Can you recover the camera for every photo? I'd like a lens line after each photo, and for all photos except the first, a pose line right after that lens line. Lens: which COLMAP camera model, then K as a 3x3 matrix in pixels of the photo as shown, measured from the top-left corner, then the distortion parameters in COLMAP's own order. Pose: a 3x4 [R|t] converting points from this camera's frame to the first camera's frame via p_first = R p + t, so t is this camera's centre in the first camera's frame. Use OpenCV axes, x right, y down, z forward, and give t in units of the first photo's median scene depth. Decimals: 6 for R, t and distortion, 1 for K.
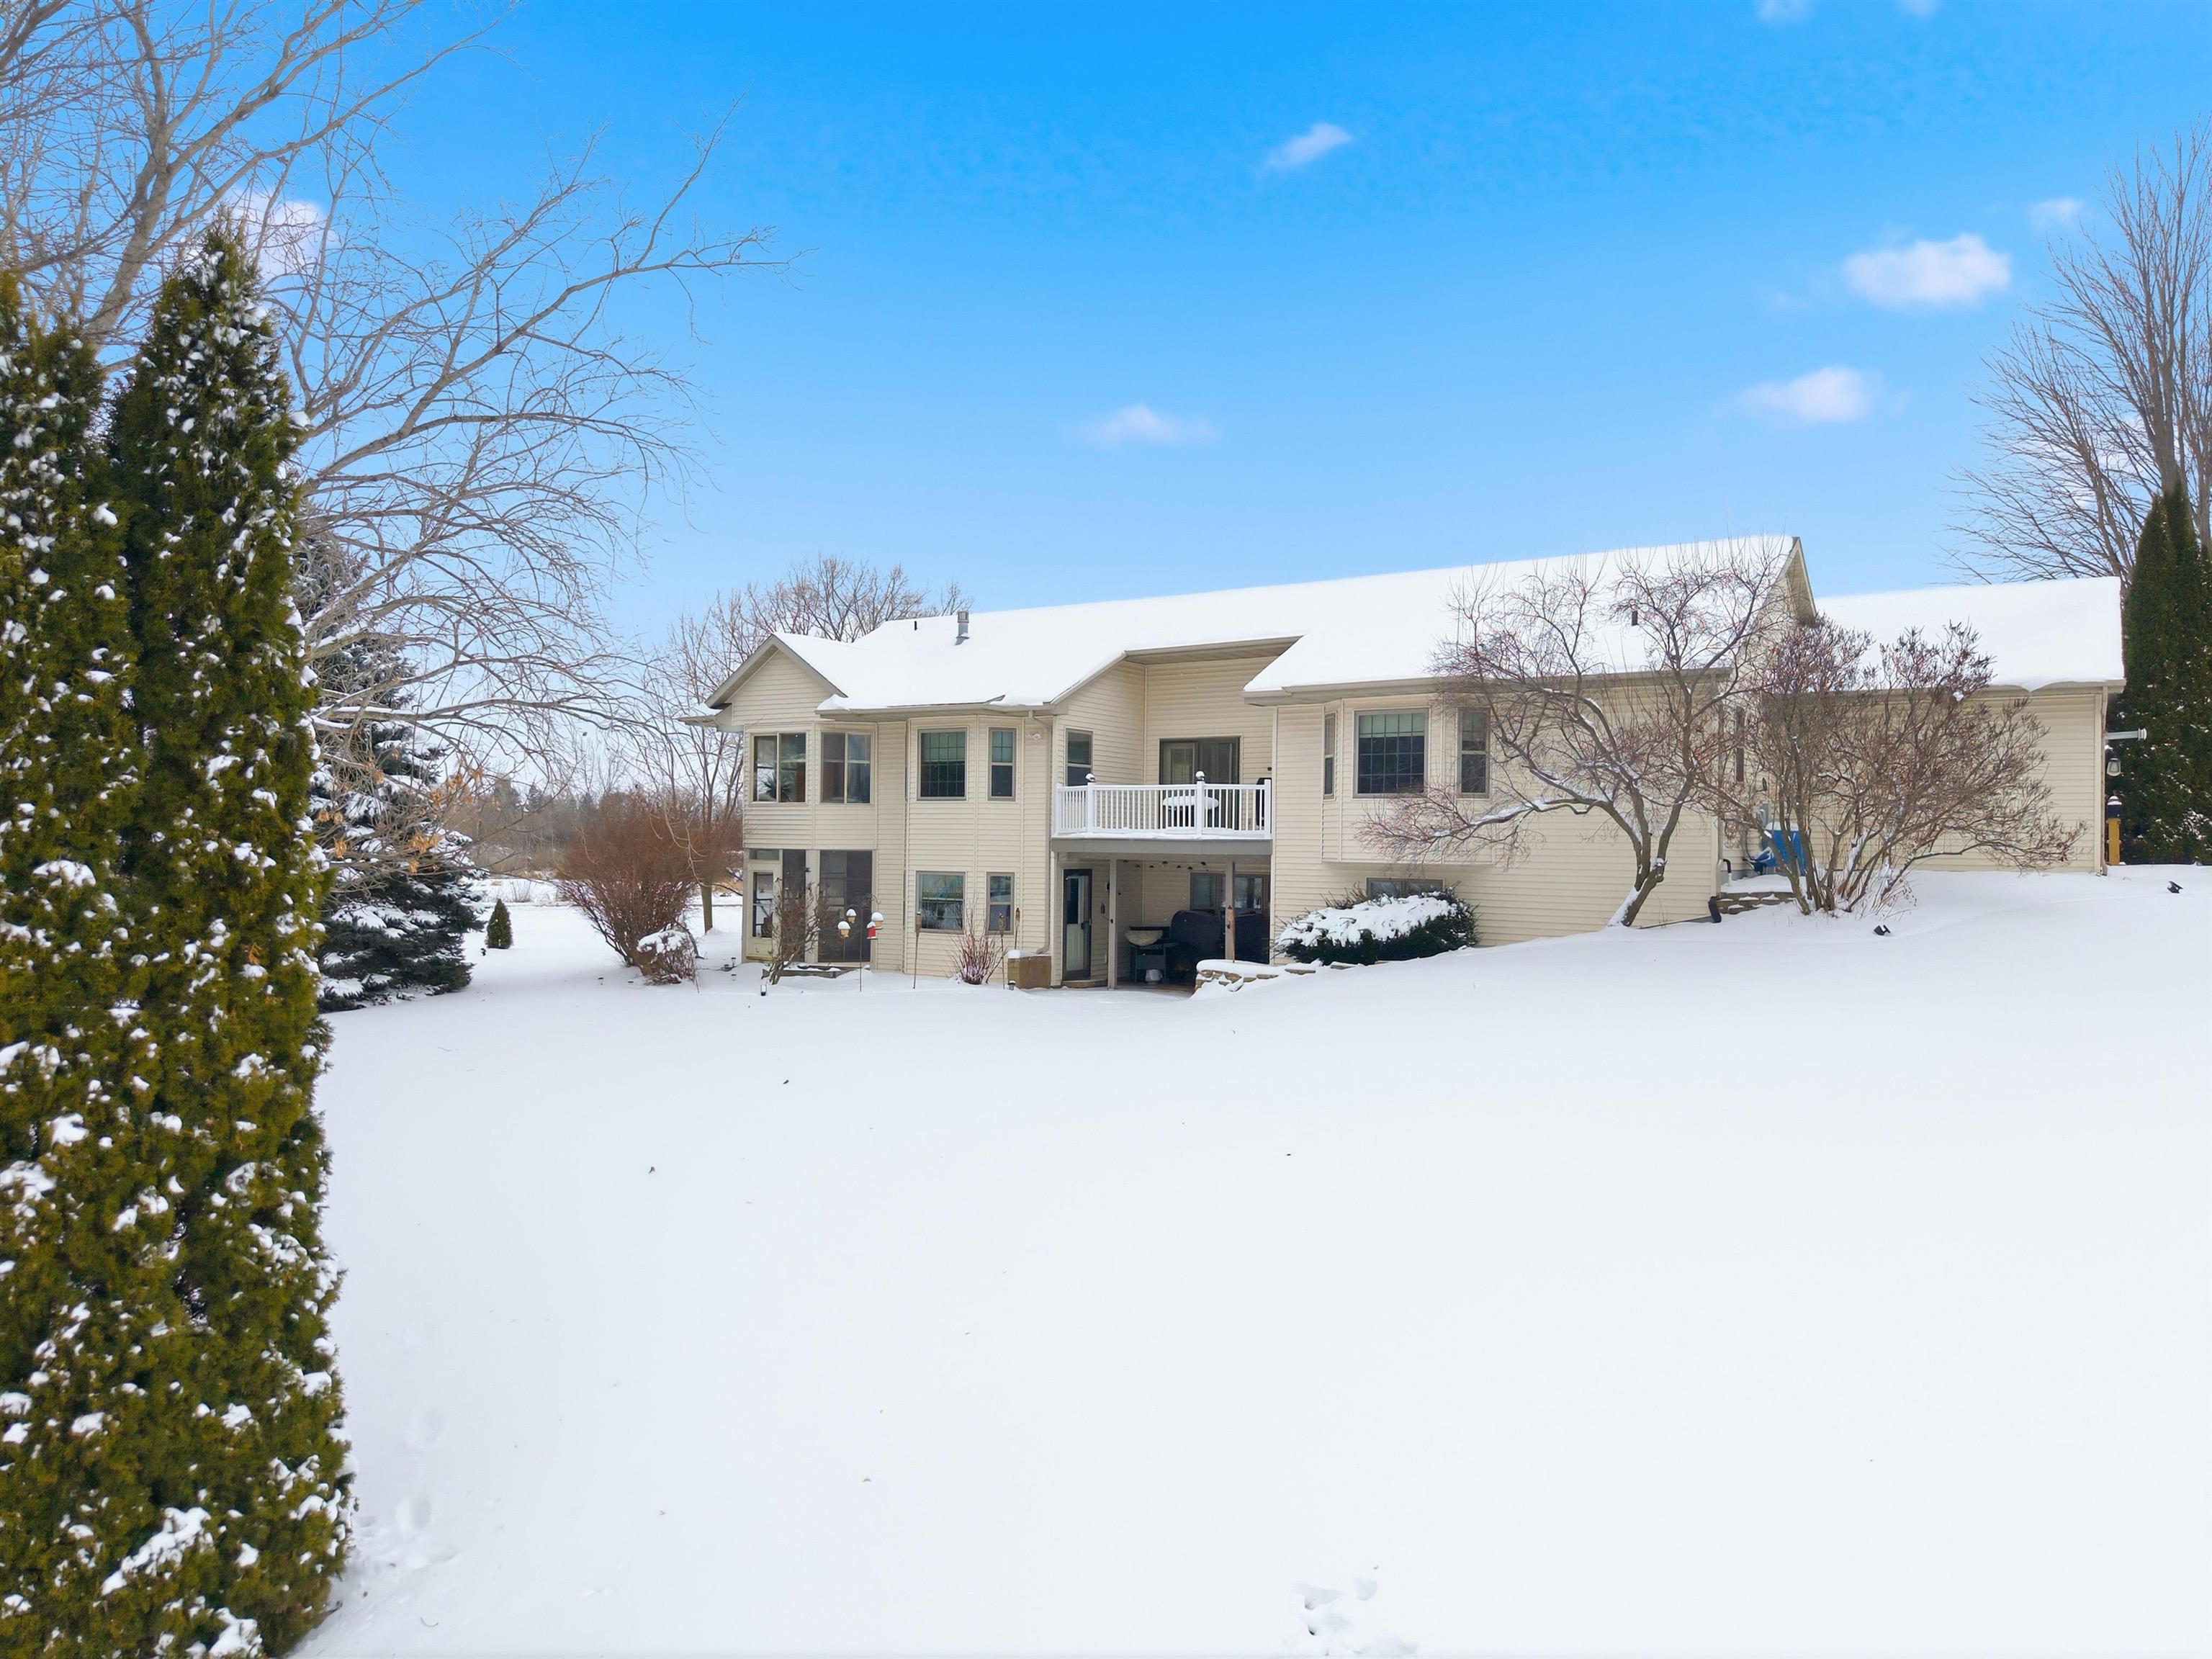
lens RADIAL K [[1425.5, 0, 1106.0], [0, 1425.5, 829.5], [0, 0, 1]] dist [0.001884, 0.002533]
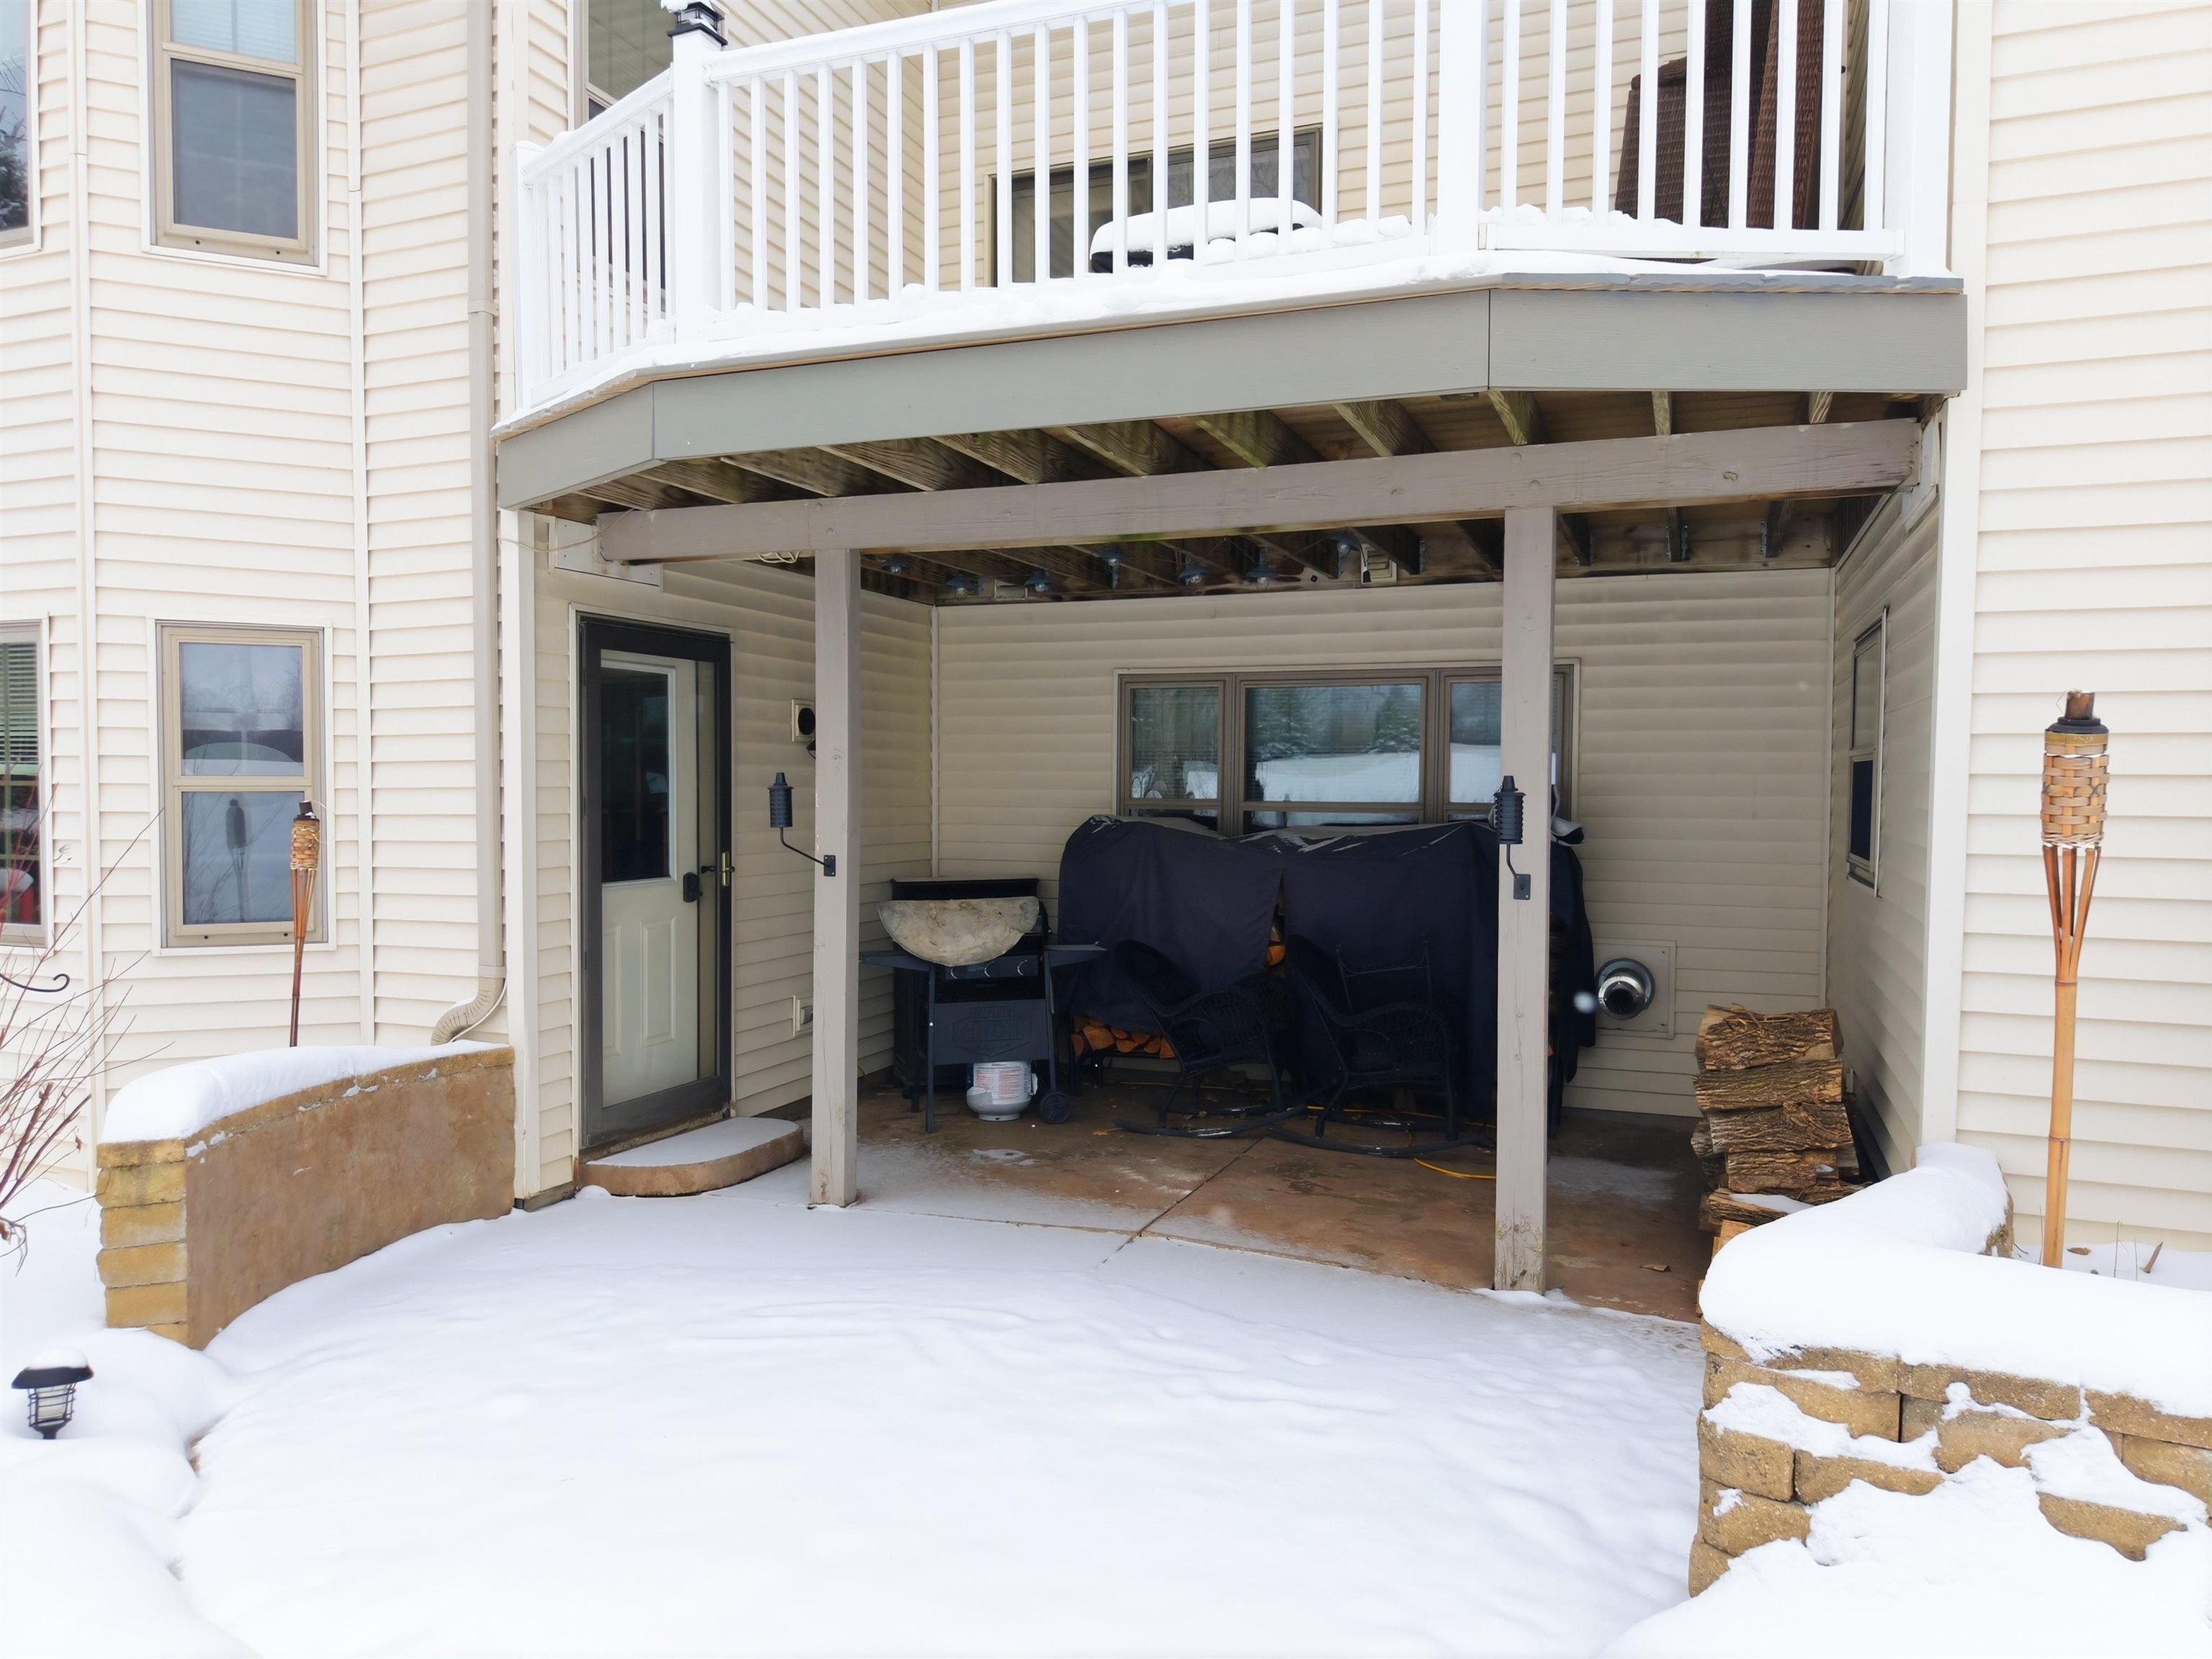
lens RADIAL K [[1425.5, 0, 1106.0], [0, 1425.5, 829.5], [0, 0, 1]] dist [0.001884, 0.002533]
pose [[0.976100, -0.015569, 0.216764, -0.000953], [0.004646, 0.998697, 0.050812, 0.048575], [-0.217273, -0.048590, 0.974901, 0.781853]]
